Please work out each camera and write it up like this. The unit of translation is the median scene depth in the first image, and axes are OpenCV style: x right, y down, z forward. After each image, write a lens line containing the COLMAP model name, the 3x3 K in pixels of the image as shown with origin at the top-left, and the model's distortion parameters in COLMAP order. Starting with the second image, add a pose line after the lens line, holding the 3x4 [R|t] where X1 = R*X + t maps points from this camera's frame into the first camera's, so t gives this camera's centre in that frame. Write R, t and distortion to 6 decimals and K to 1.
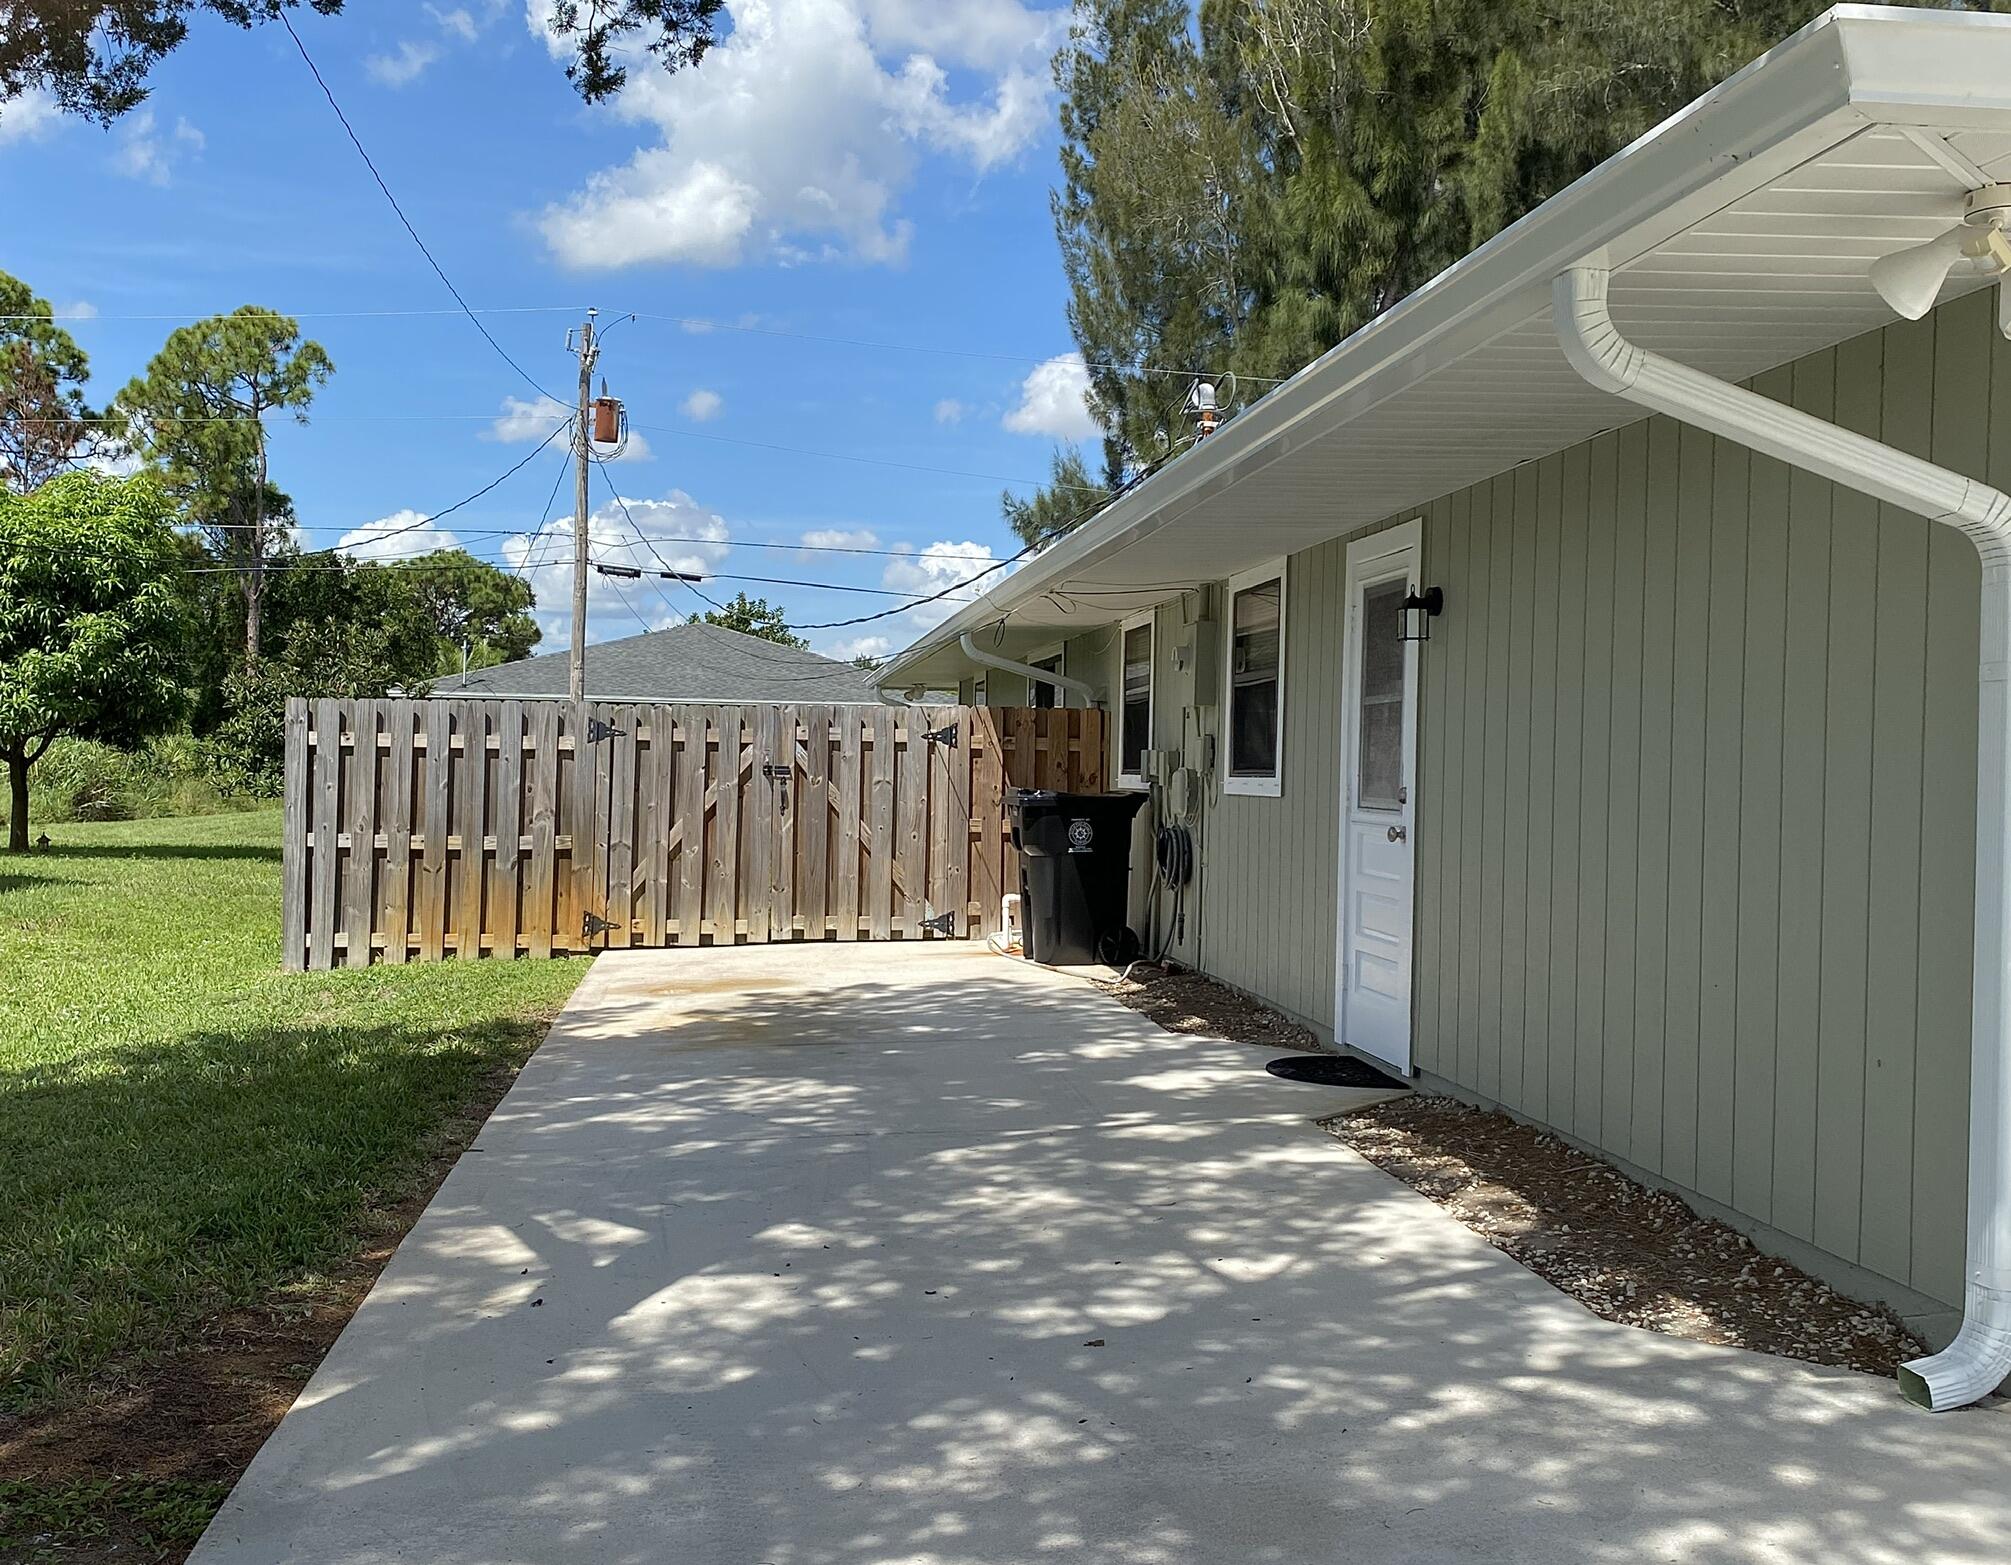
lens RADIAL K [[2033.6, 0, 1004.1], [0, 2033.6, 781.4], [0, 0, 1]] dist [0.015916, 0.000000]
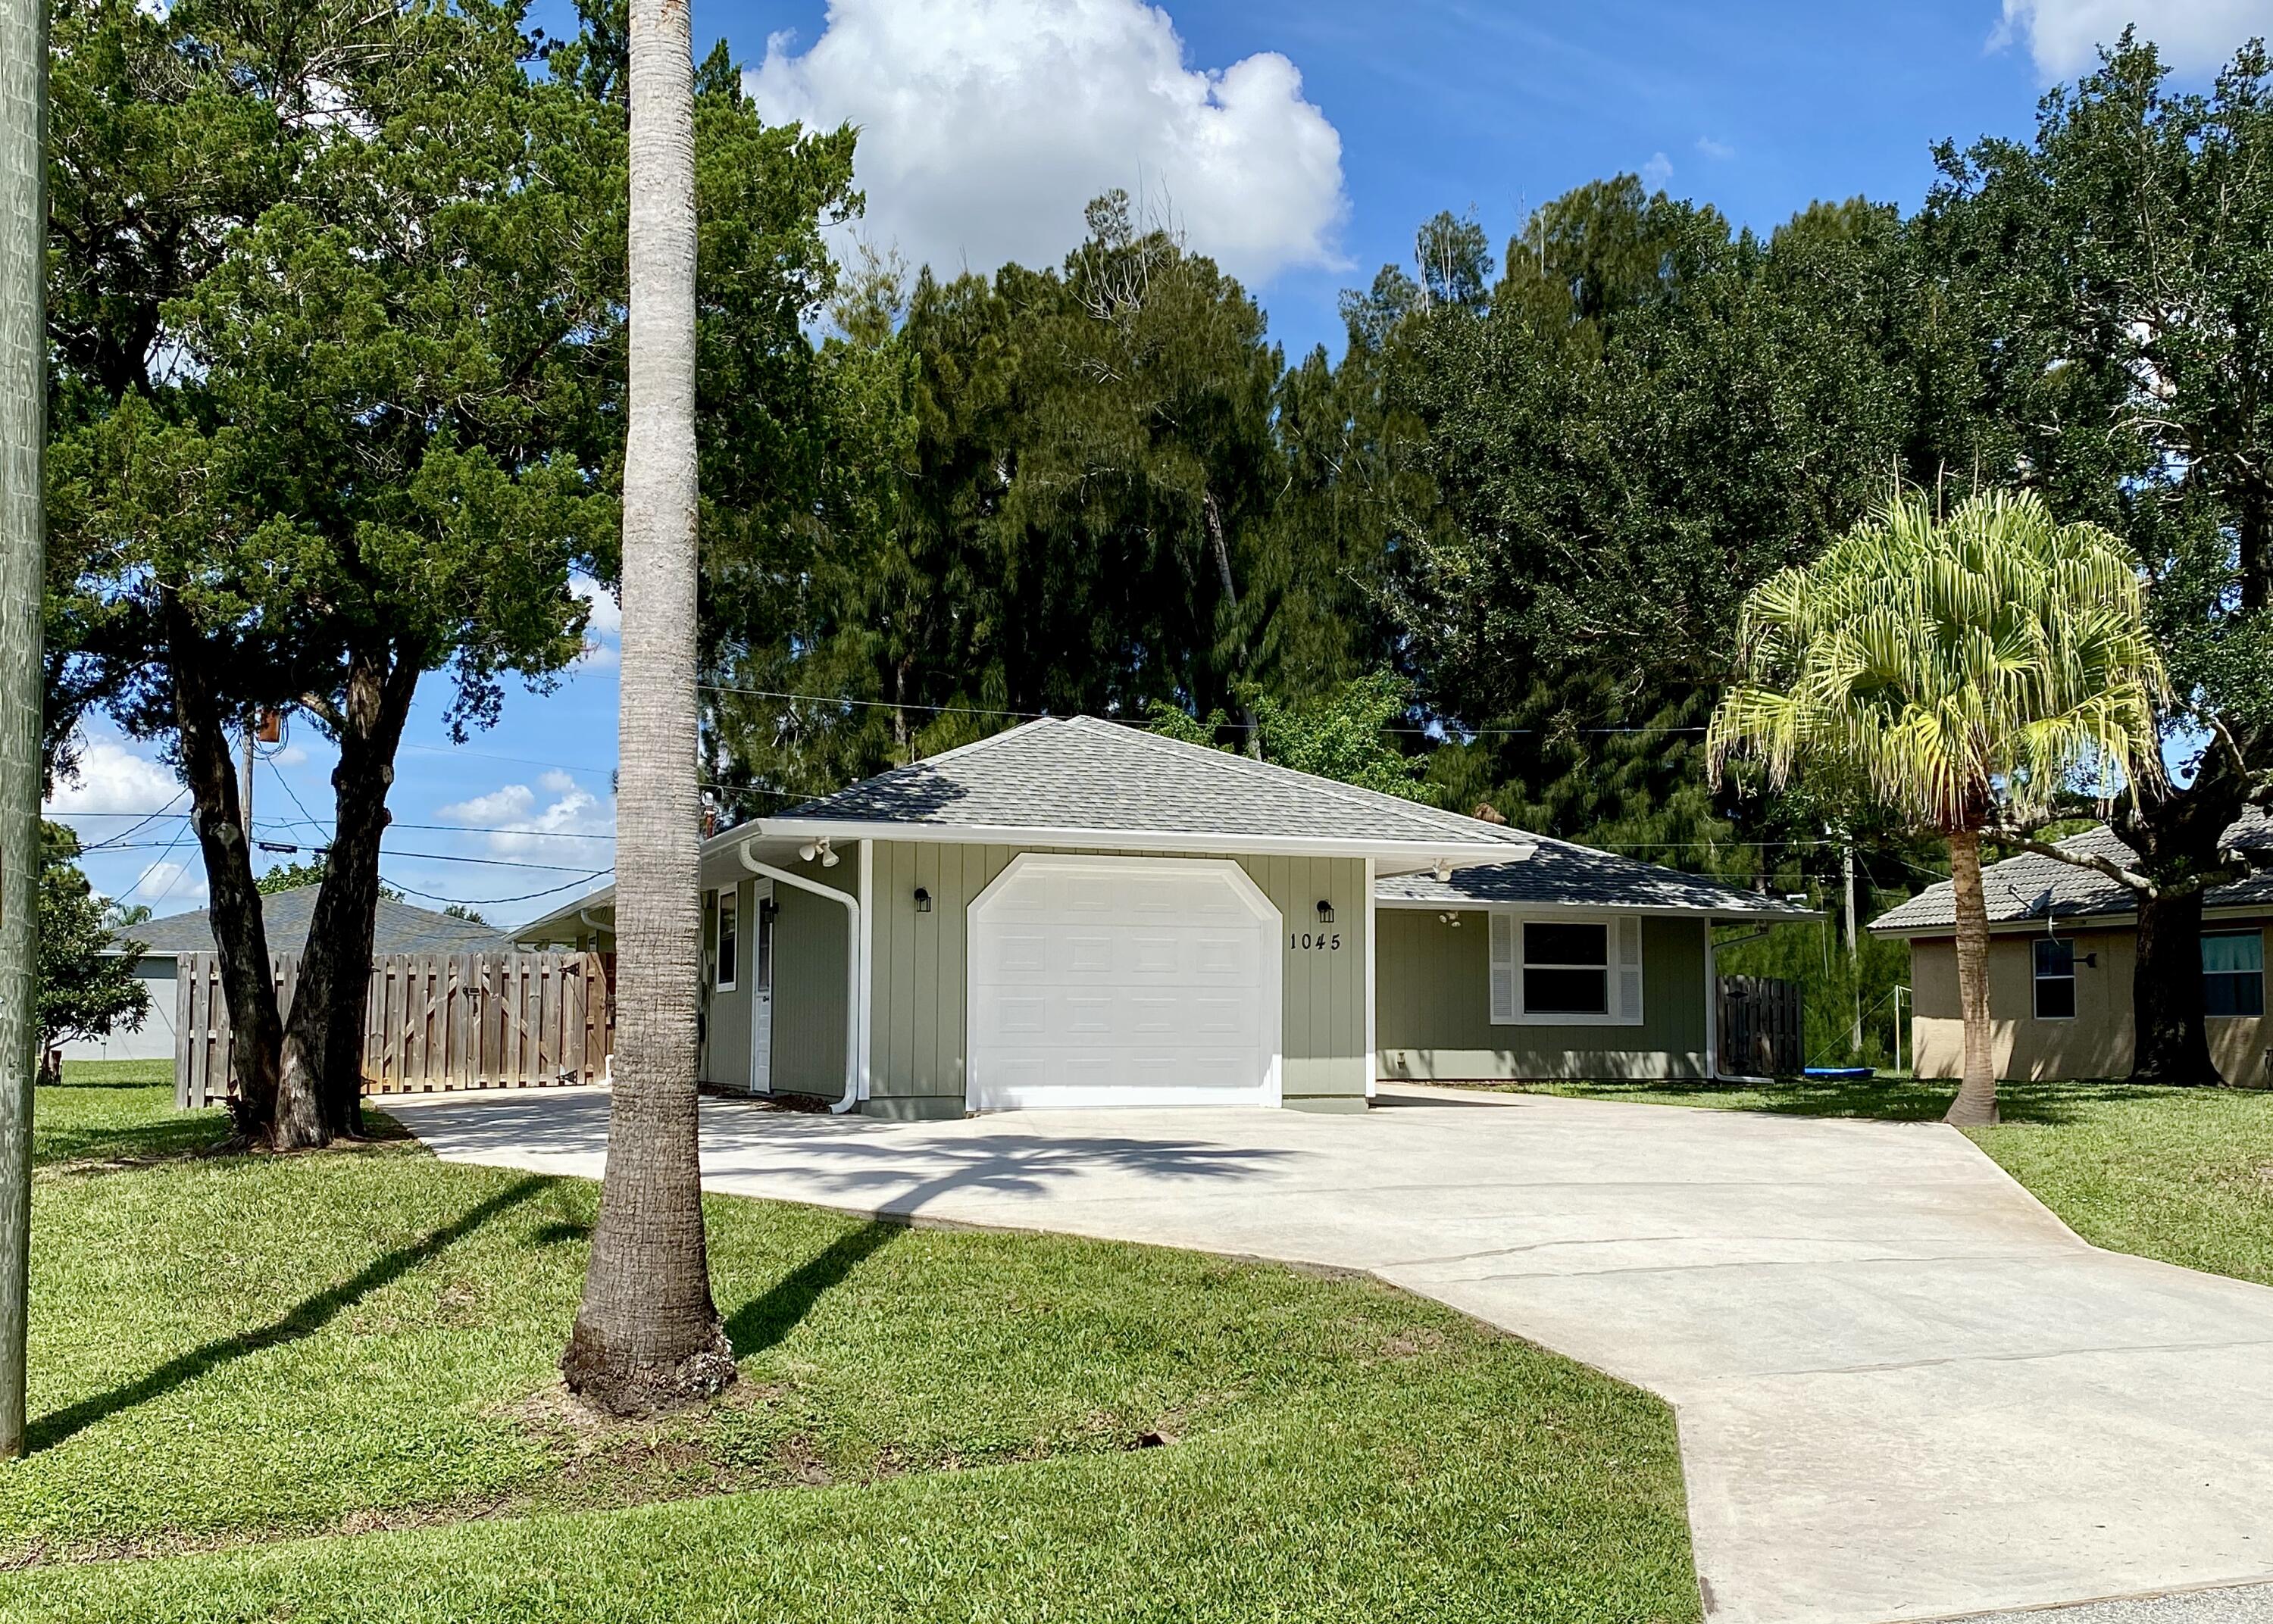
lens RADIAL K [[2221.2, 0, 1181.9], [0, 2221.2, 872.6], [0, 0, 1]] dist [0.081122, 0.000000]
pose [[0.969717, -0.000420, 0.244231, 0.005777], [0.018818, 0.997154, -0.073002, 0.024477], [-0.243505, 0.075387, 0.966965, -0.550956]]
